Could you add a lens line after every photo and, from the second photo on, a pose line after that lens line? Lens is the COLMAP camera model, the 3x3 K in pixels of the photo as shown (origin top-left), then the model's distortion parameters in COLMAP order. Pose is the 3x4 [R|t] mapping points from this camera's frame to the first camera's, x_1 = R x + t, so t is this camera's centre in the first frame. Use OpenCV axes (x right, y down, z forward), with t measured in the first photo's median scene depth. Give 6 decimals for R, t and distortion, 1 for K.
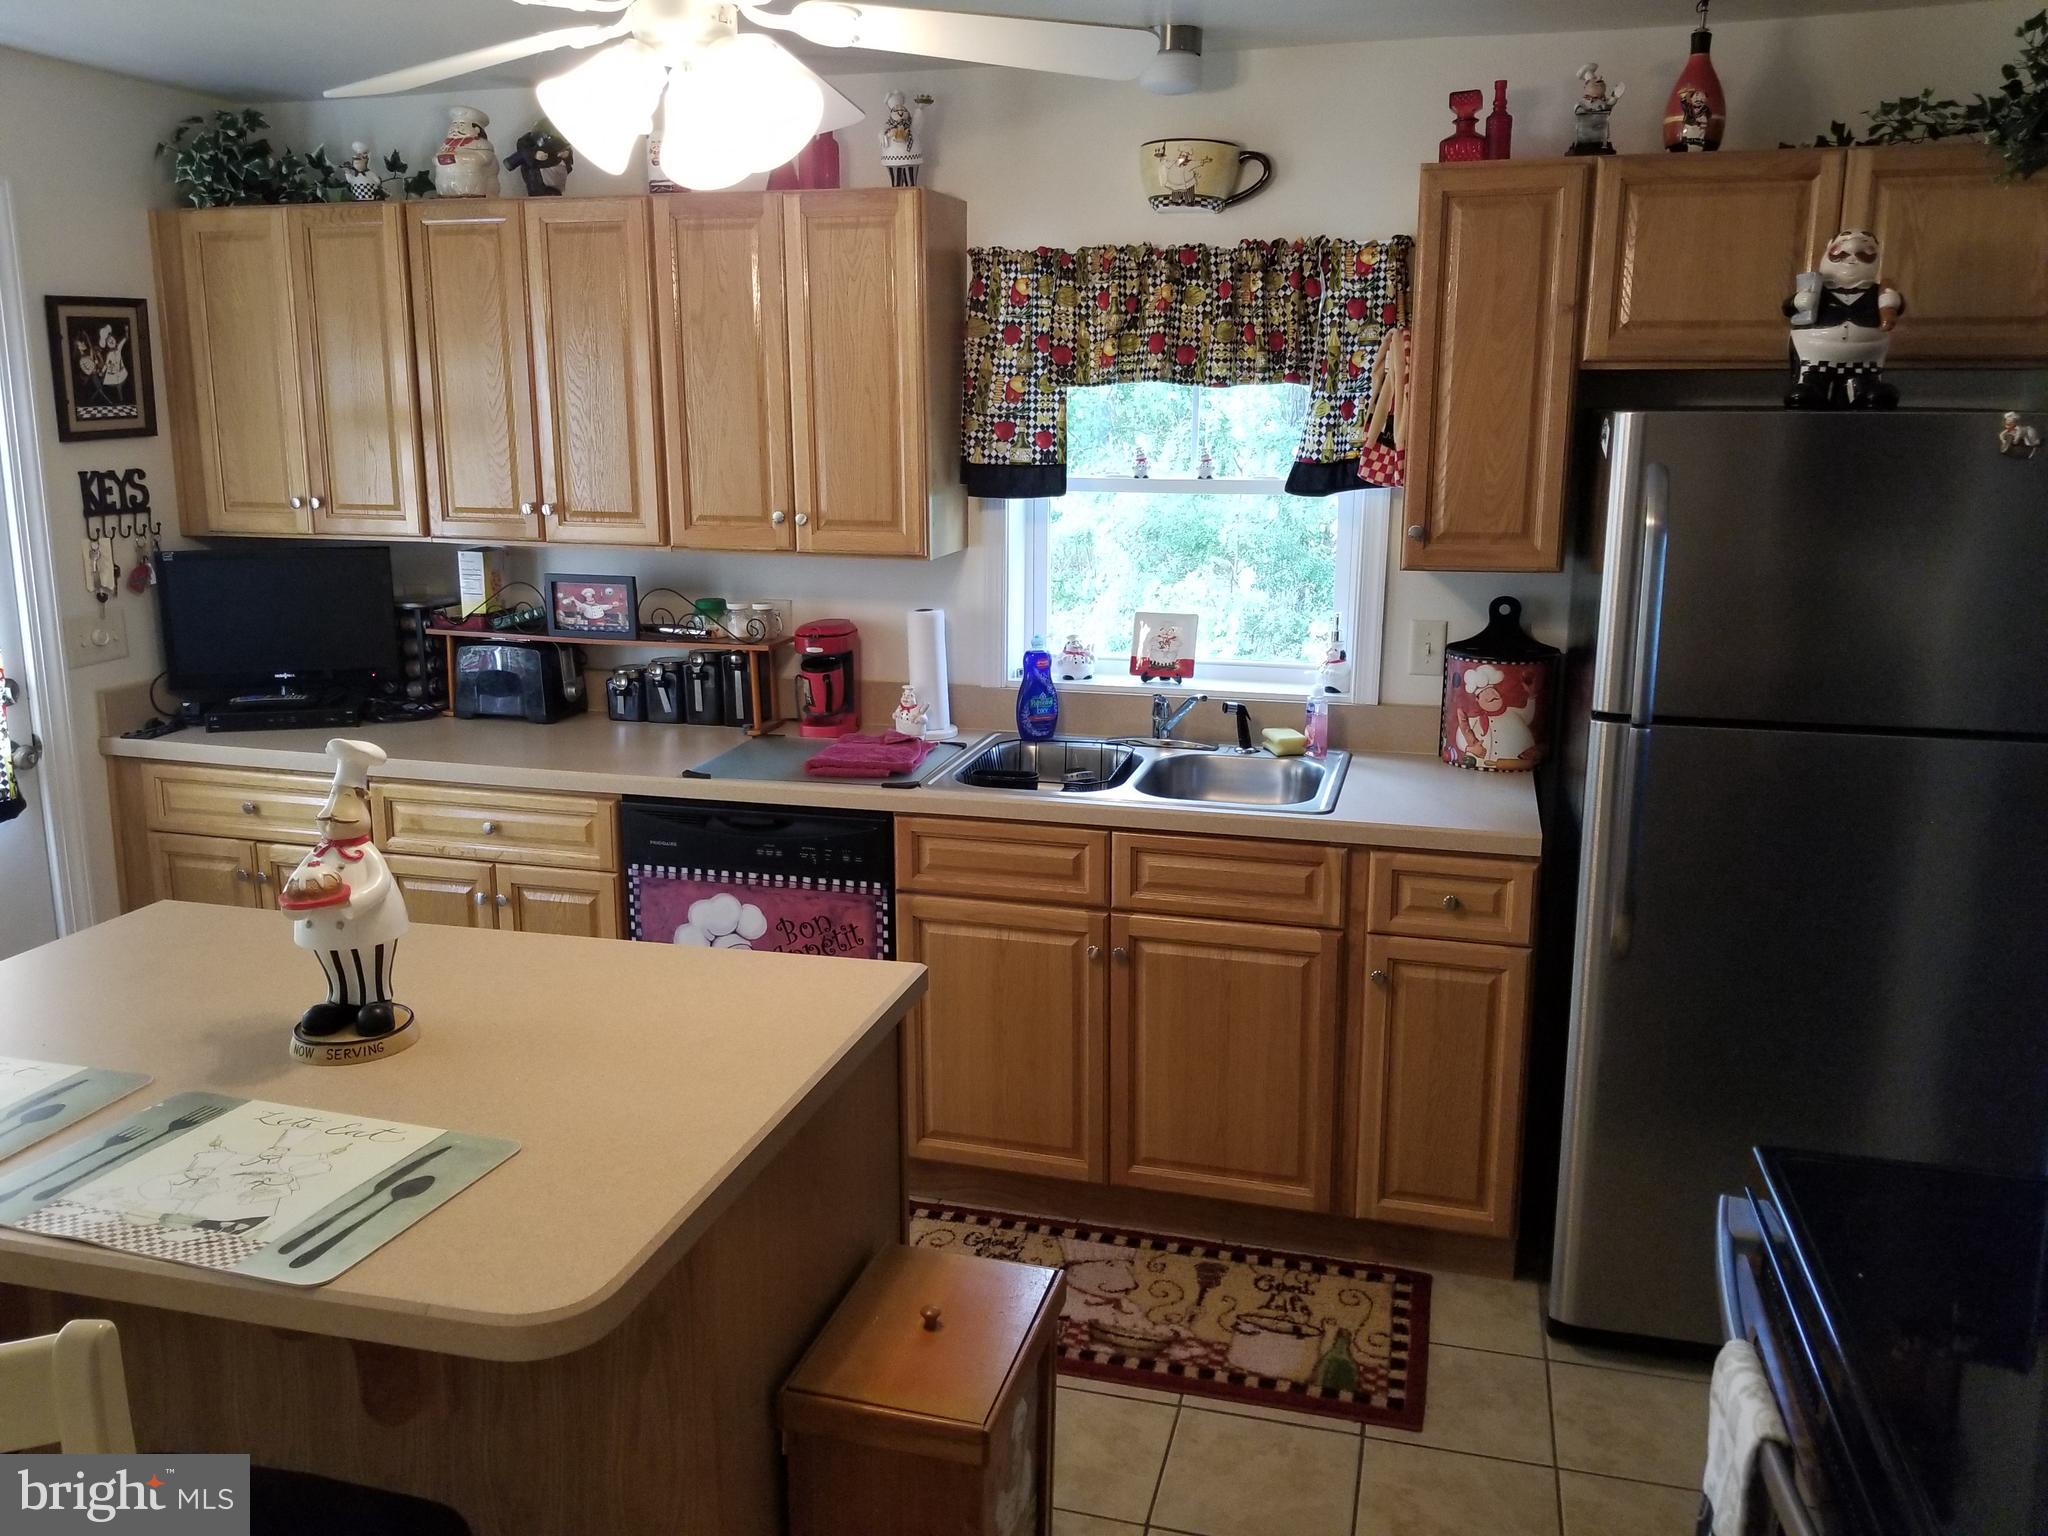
lens RADIAL K [[1609.1, 0, 1024.1], [0, 1609.1, 755.0], [0, 0, 1]] dist [0.048898, -0.089681]
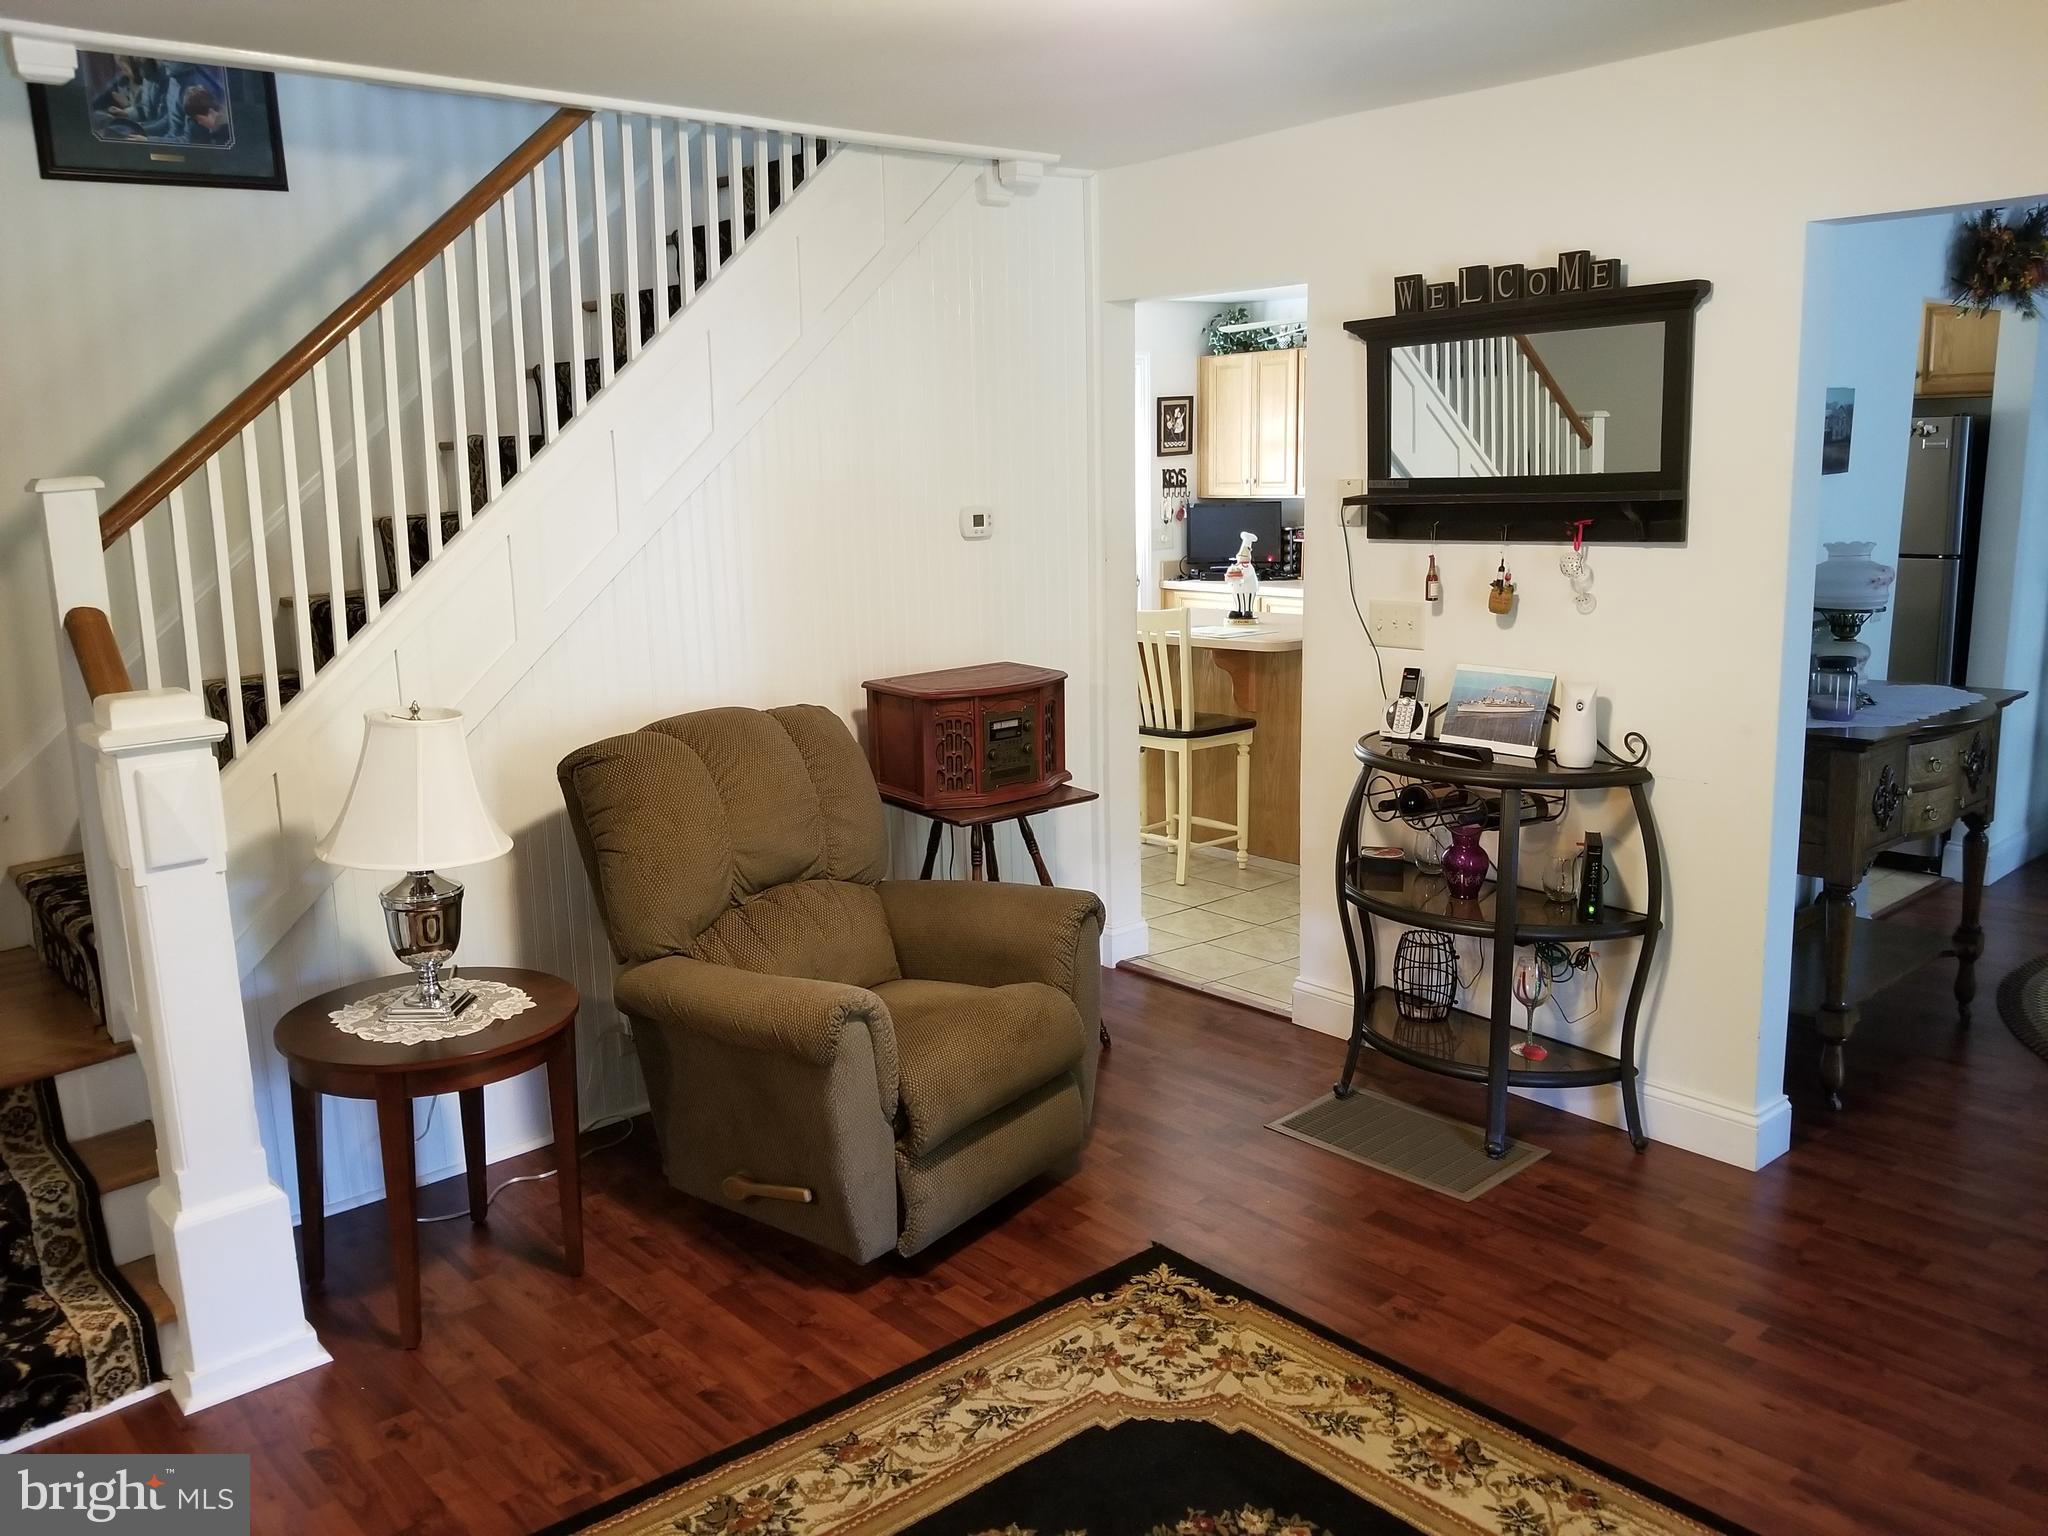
lens RADIAL K [[1609.1, 0, 1010.7], [0, 1609.1, 755.3], [0, 0, 1]] dist [0.048898, -0.089681]
pose [[0.843120, 0.072649, -0.532795, 0.524054], [-0.086078, 0.996288, -0.000365, 0.263816], [0.530791, 0.046169, 0.846244, -1.106657]]
